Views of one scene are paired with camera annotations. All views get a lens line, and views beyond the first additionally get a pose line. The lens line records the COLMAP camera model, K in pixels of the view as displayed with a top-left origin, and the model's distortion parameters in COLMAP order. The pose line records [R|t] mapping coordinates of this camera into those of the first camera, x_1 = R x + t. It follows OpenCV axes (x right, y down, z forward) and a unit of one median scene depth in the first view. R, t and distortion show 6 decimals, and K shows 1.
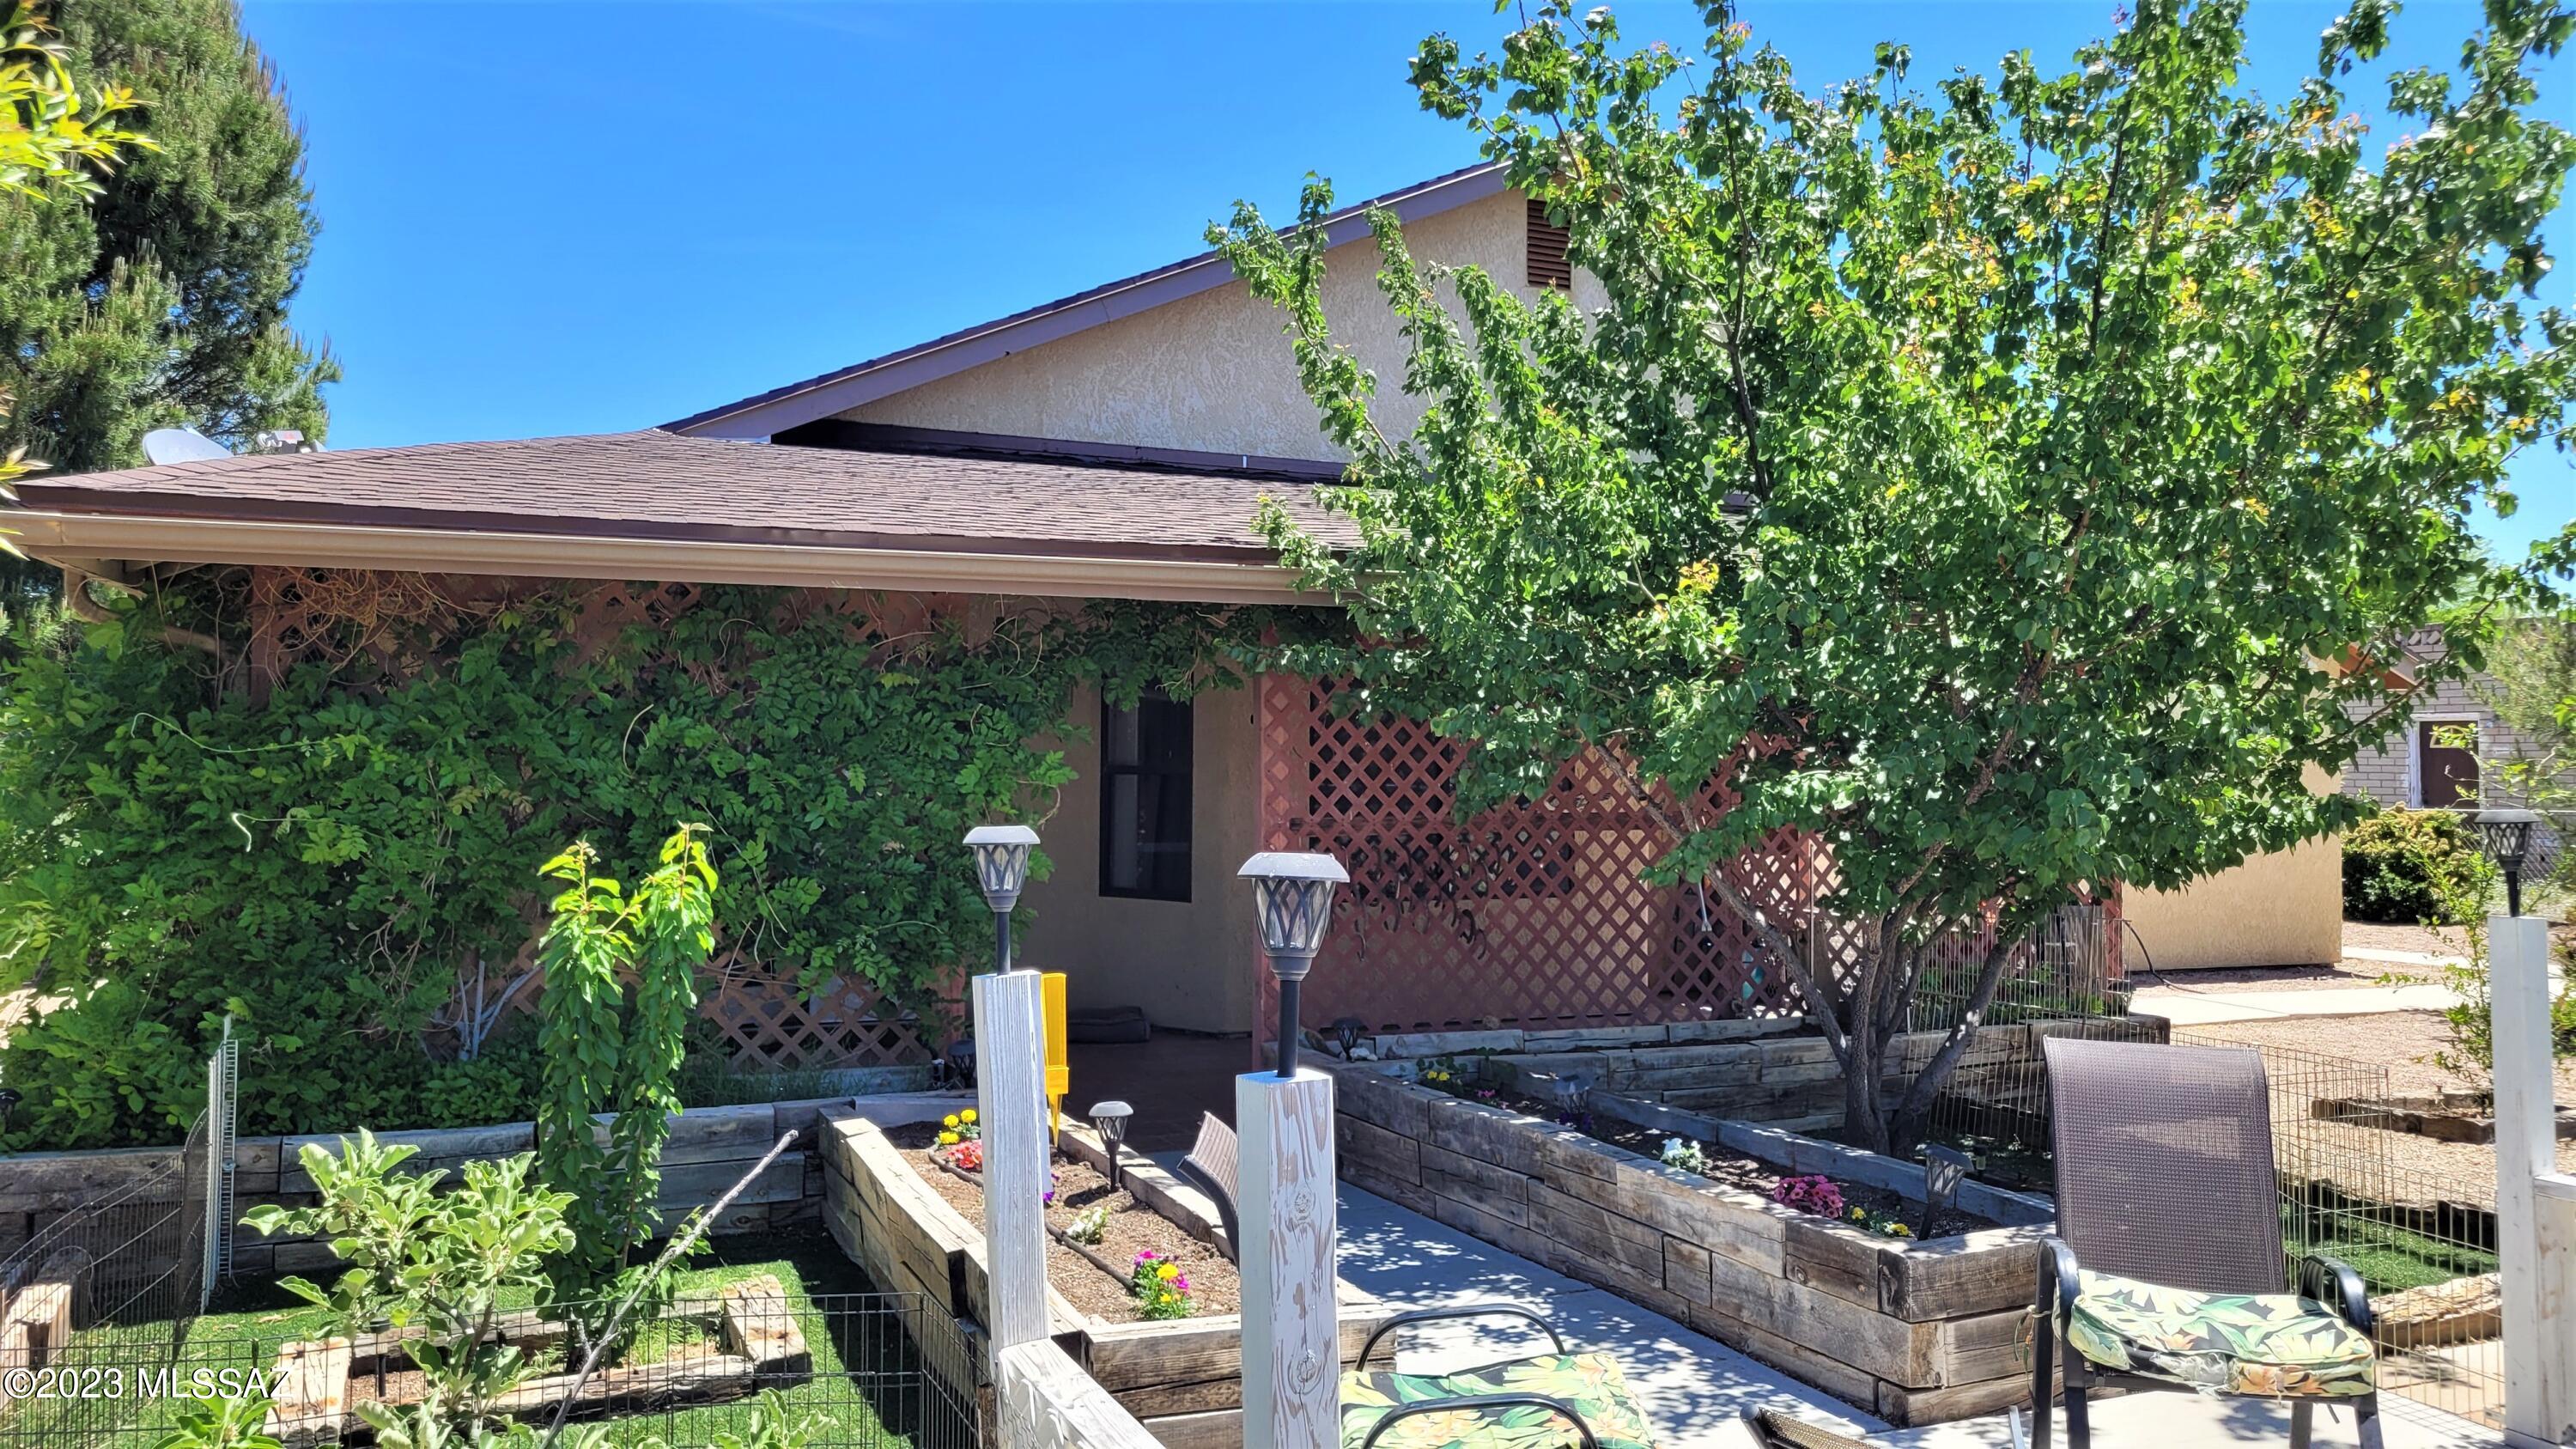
lens RADIAL K [[2002.5, 0, 1288.0], [0, 2002.5, 724.5], [0, 0, 1]] dist [0.008235, -0.001427]
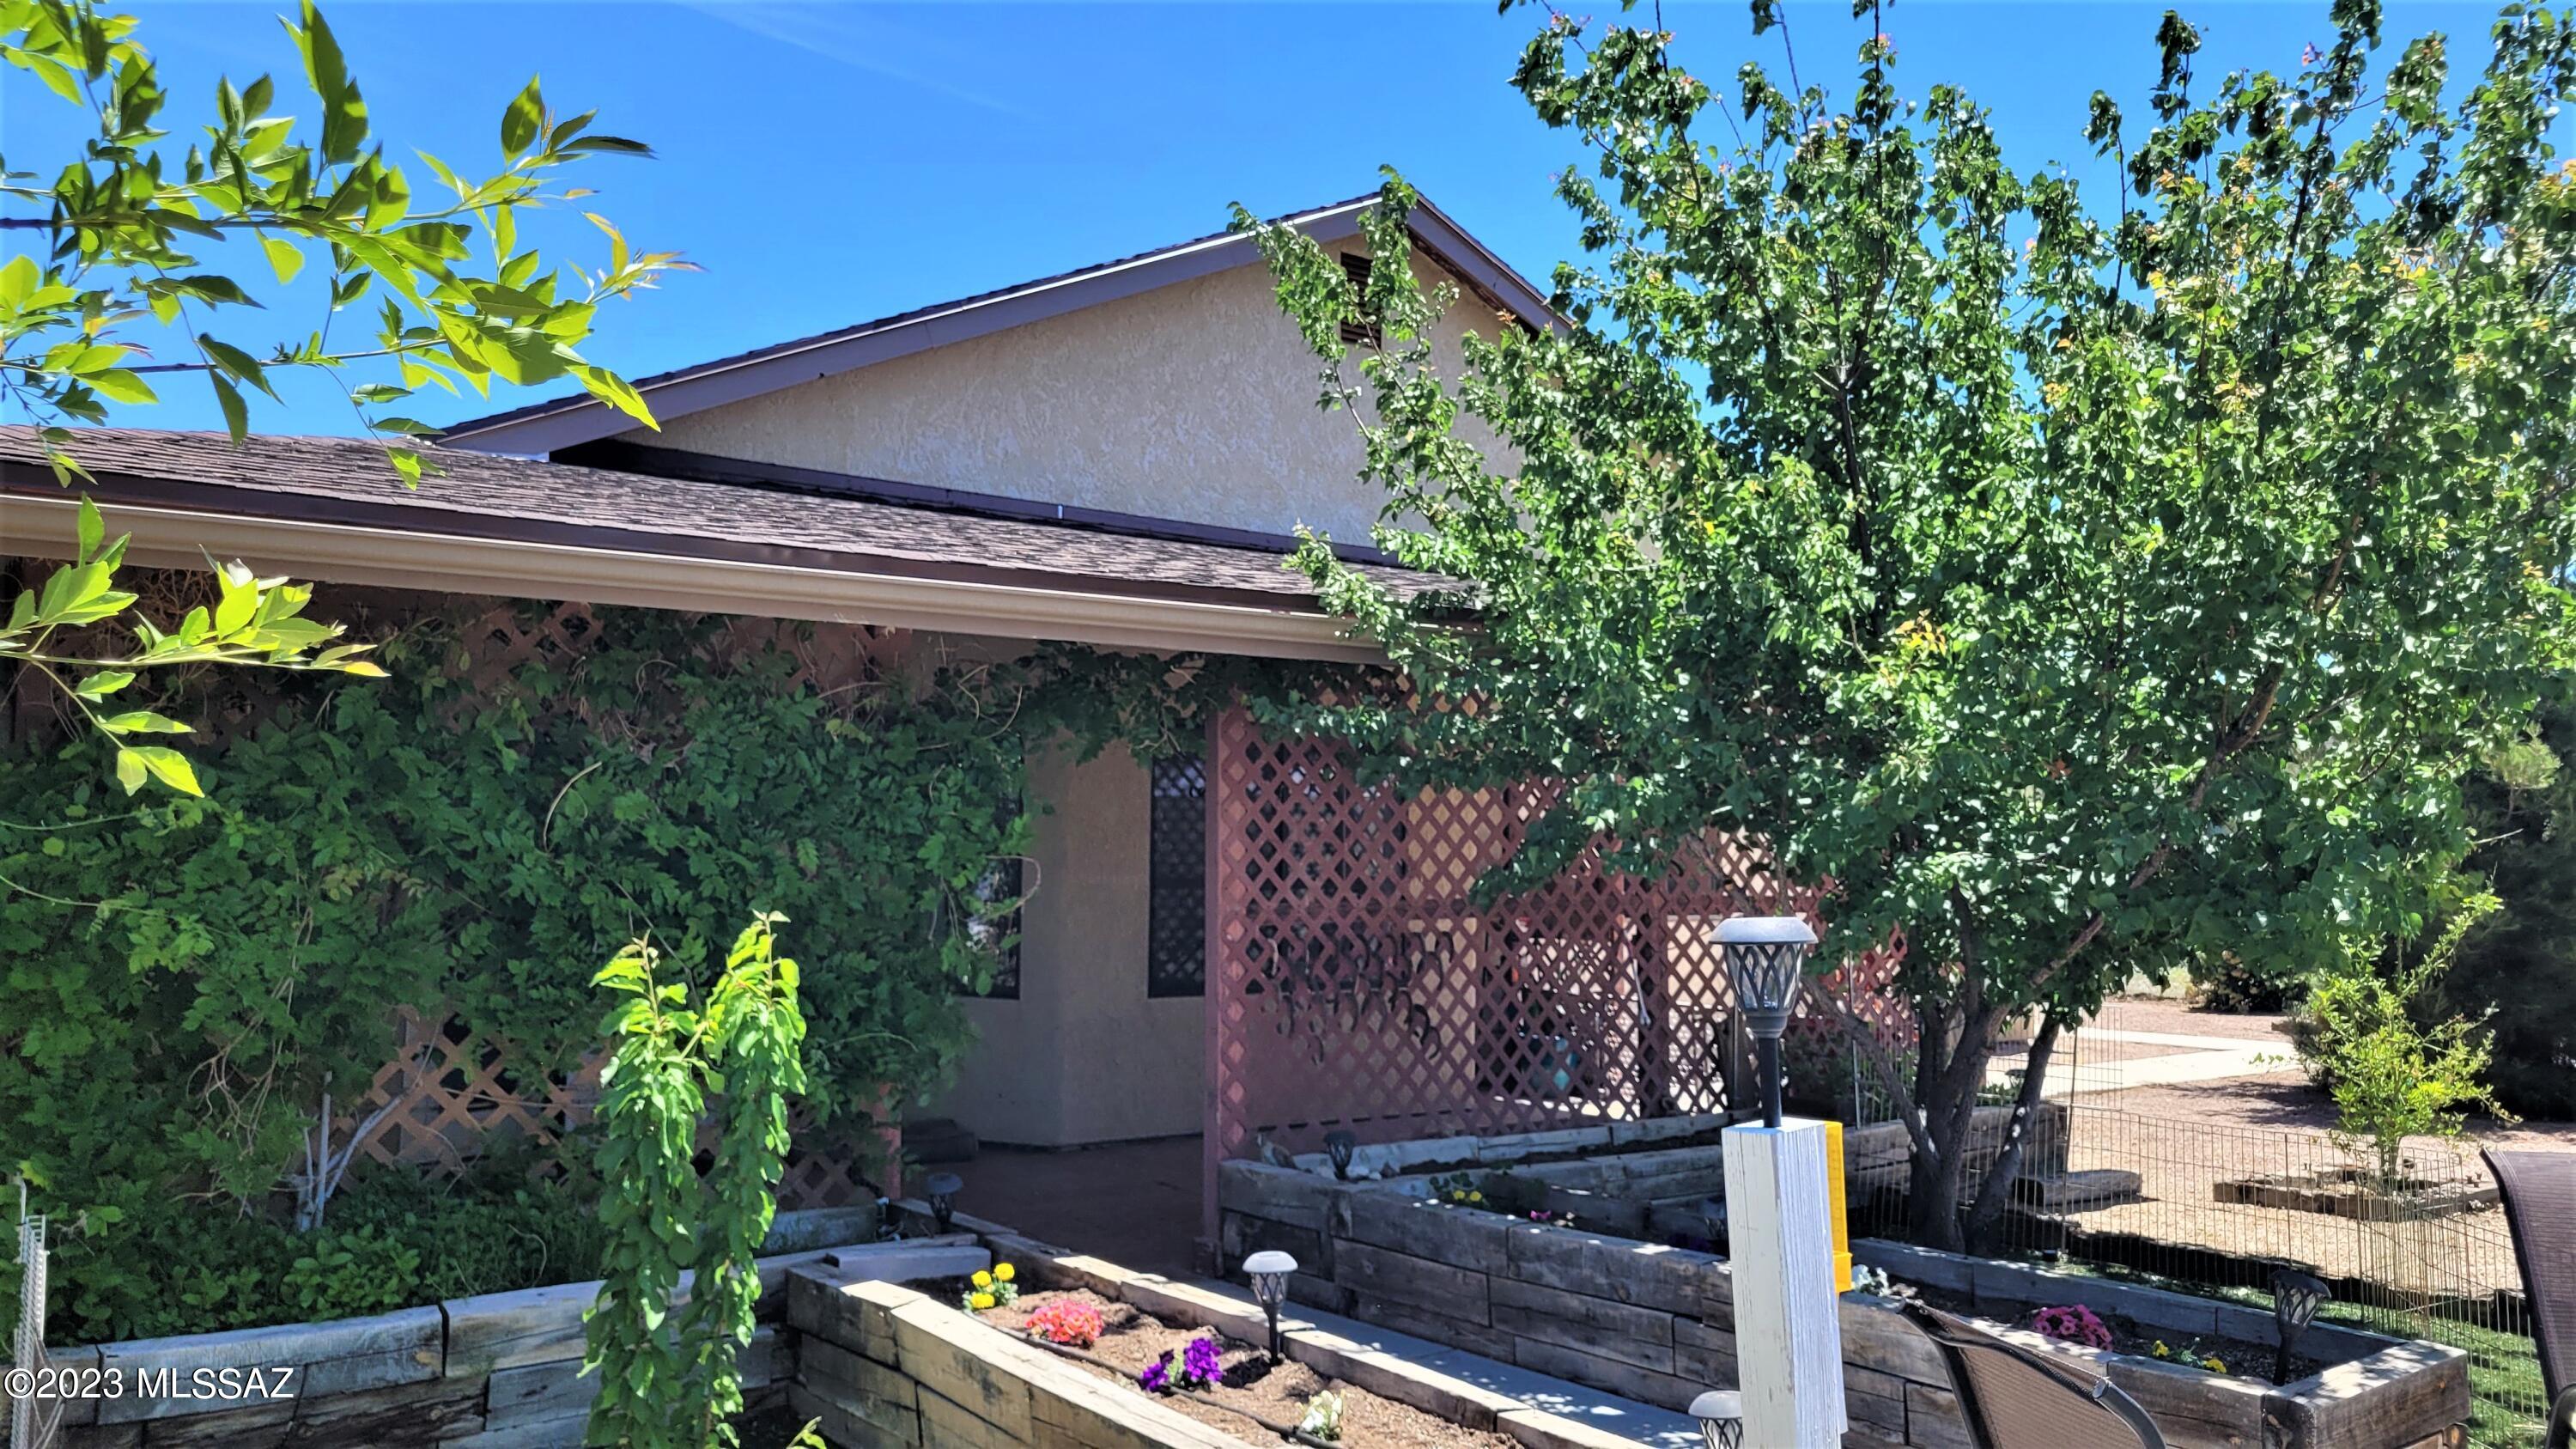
lens RADIAL K [[2002.5, 0, 1288.0], [0, 2002.5, 724.5], [0, 0, 1]] dist [0.008235, -0.001427]
pose [[0.972746, 0.017305, 0.231225, -0.237682], [-0.007671, 0.999067, -0.042500, 0.006581], [-0.231745, 0.039569, 0.971972, 0.170207]]
